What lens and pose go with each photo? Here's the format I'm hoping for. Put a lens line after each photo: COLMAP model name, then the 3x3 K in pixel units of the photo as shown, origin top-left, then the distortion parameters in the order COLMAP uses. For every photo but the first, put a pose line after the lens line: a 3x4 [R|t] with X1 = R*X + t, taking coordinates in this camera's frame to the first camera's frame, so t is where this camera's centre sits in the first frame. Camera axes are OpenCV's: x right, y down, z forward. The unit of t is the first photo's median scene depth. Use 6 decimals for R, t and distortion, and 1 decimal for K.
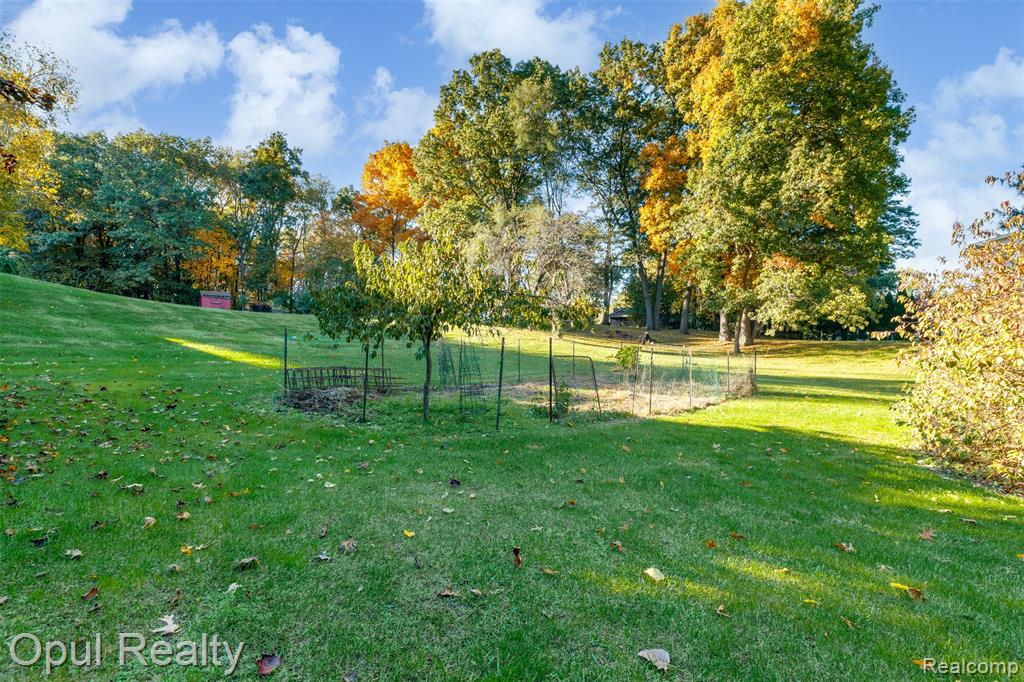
lens RADIAL K [[462.0, 0, 511.6], [0, 462.0, 339.4], [0, 0, 1]] dist [0.001706, 0.000182]
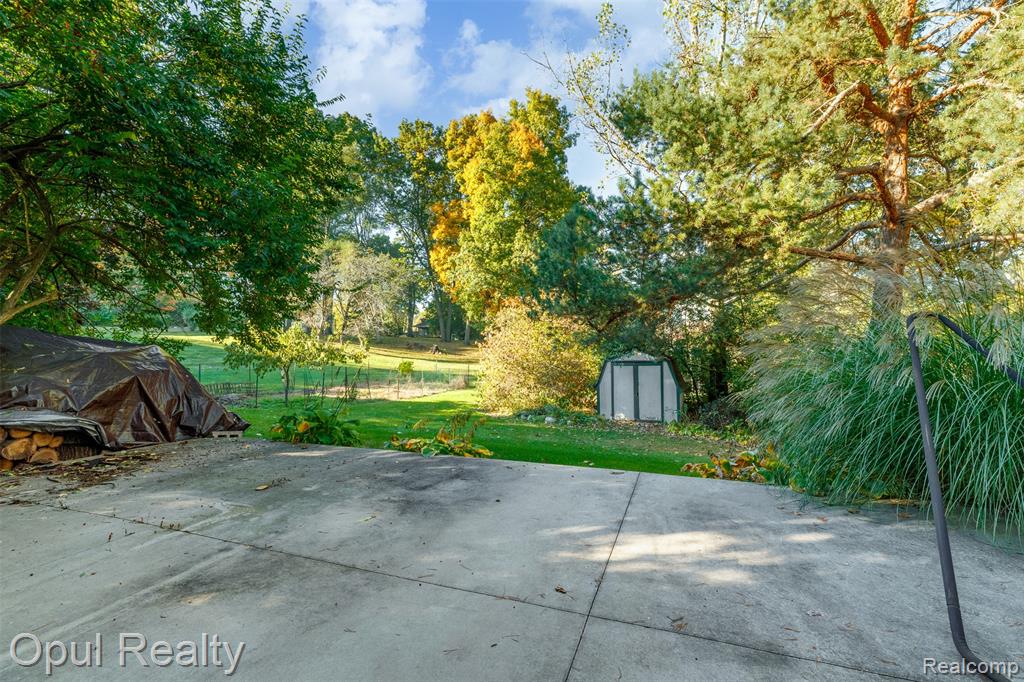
lens RADIAL K [[462.0, 0, 517.1], [0, 462.0, 341.2], [0, 0, 1]] dist [0.001706, 0.000182]
pose [[0.924234, -0.008889, 0.381722, -0.000287], [0.007813, 0.999960, 0.004370, -0.033839], [-0.381745, -0.001057, 0.924267, -0.362251]]
